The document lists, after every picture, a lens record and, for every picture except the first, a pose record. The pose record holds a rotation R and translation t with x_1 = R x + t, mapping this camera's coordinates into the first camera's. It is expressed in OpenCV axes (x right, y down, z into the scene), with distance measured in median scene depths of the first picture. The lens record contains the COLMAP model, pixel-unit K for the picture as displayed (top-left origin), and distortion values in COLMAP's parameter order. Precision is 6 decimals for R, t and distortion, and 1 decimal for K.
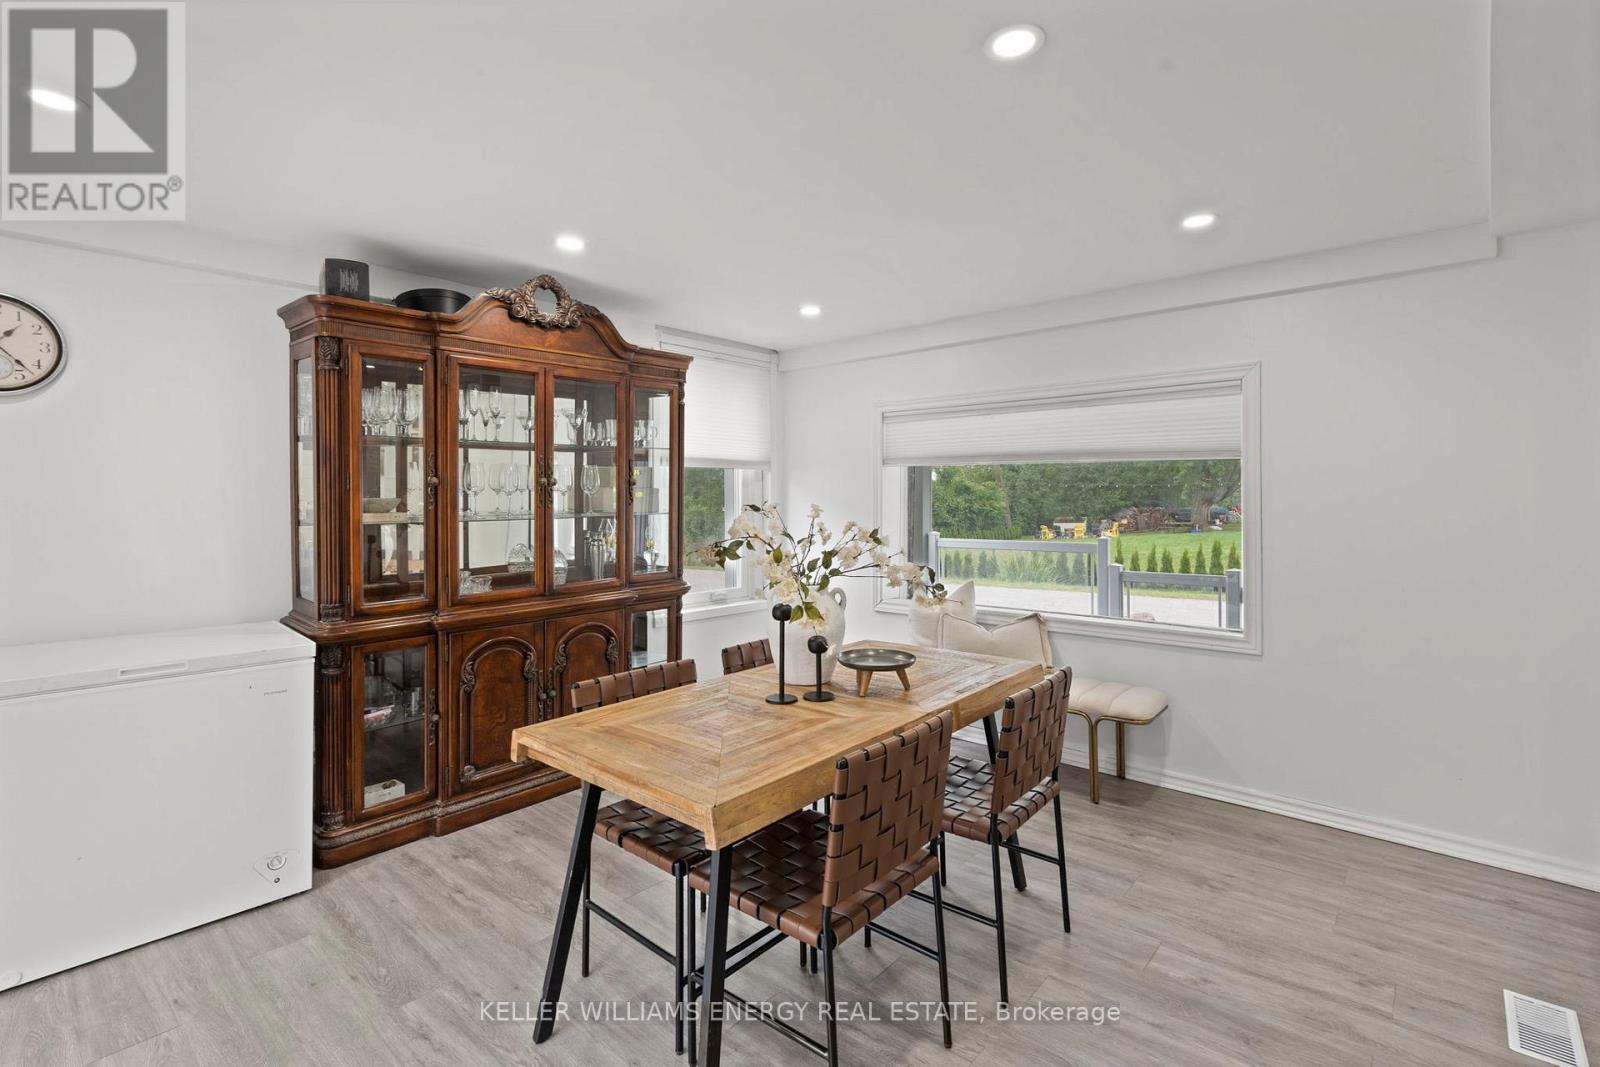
lens RADIAL K [[740.1, 0, 806.4], [0, 740.1, 507.6], [0, 0, 1]] dist [-0.001901, 0.001635]
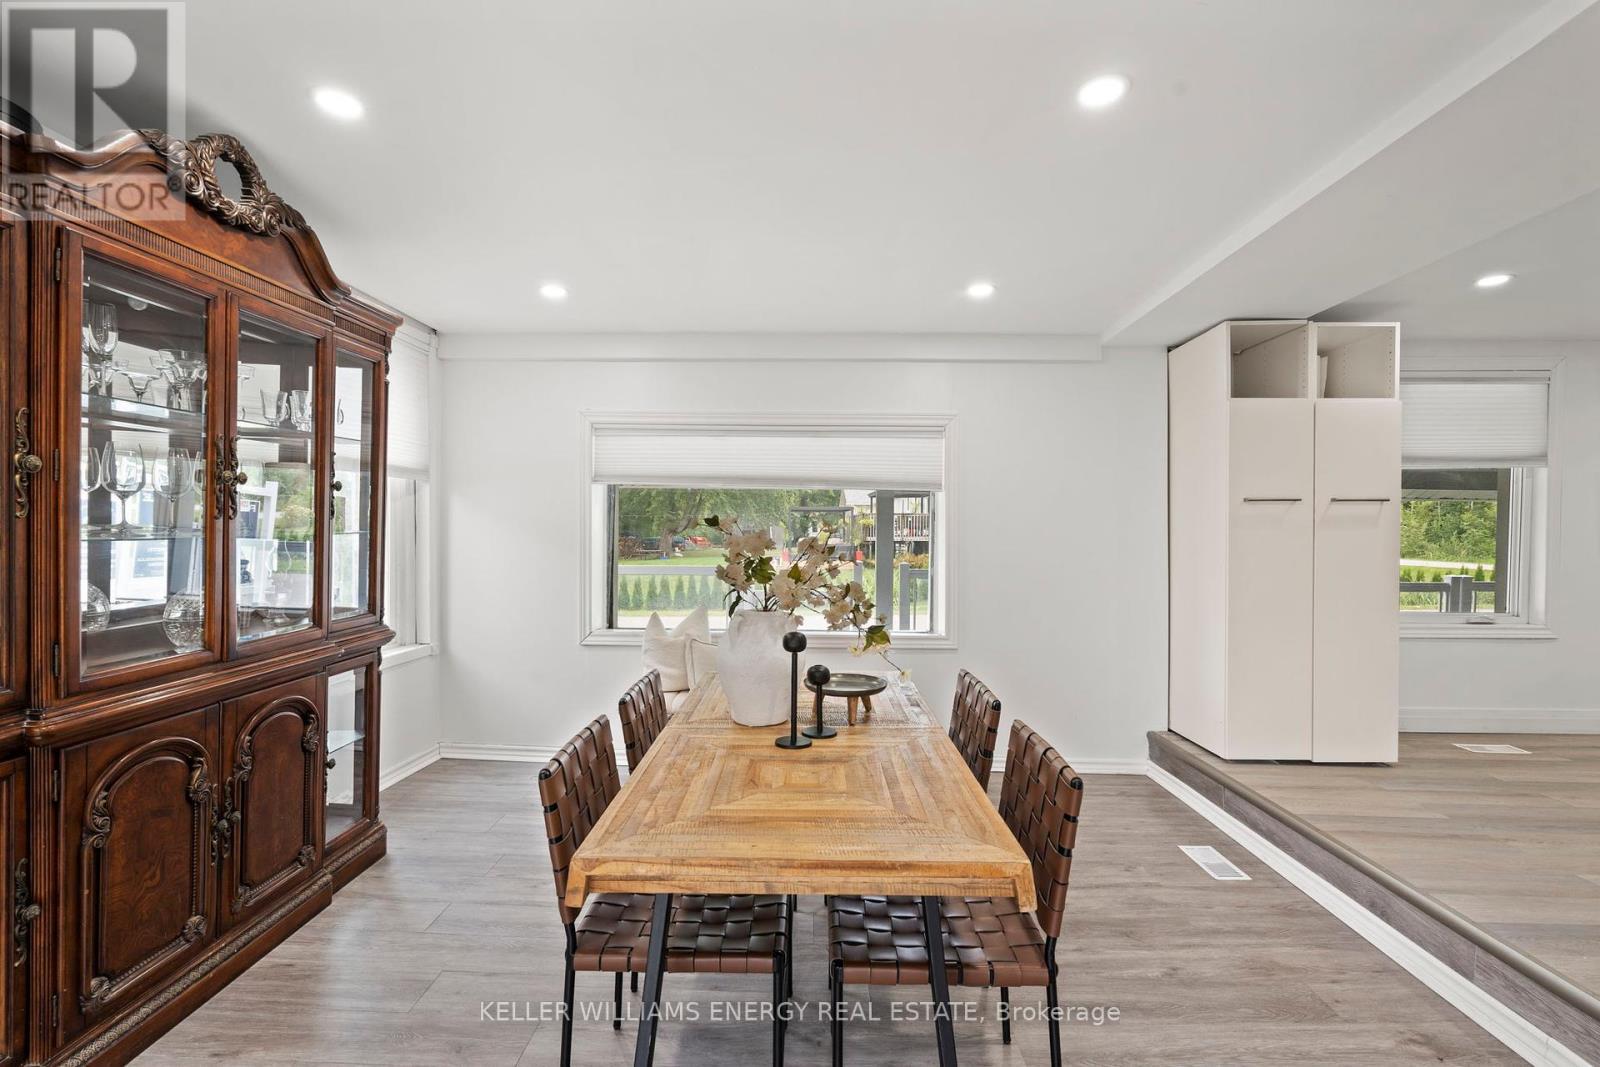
lens RADIAL K [[722.2, 0, 799.6], [0, 722.2, 550.9], [0, 0, 1]] dist [-0.000390, -0.000025]
pose [[0.766409, -0.008025, 0.642303, -0.371192], [-0.003996, 0.999843, 0.017260, 0.014107], [-0.642341, -0.015795, 0.766256, 0.231829]]
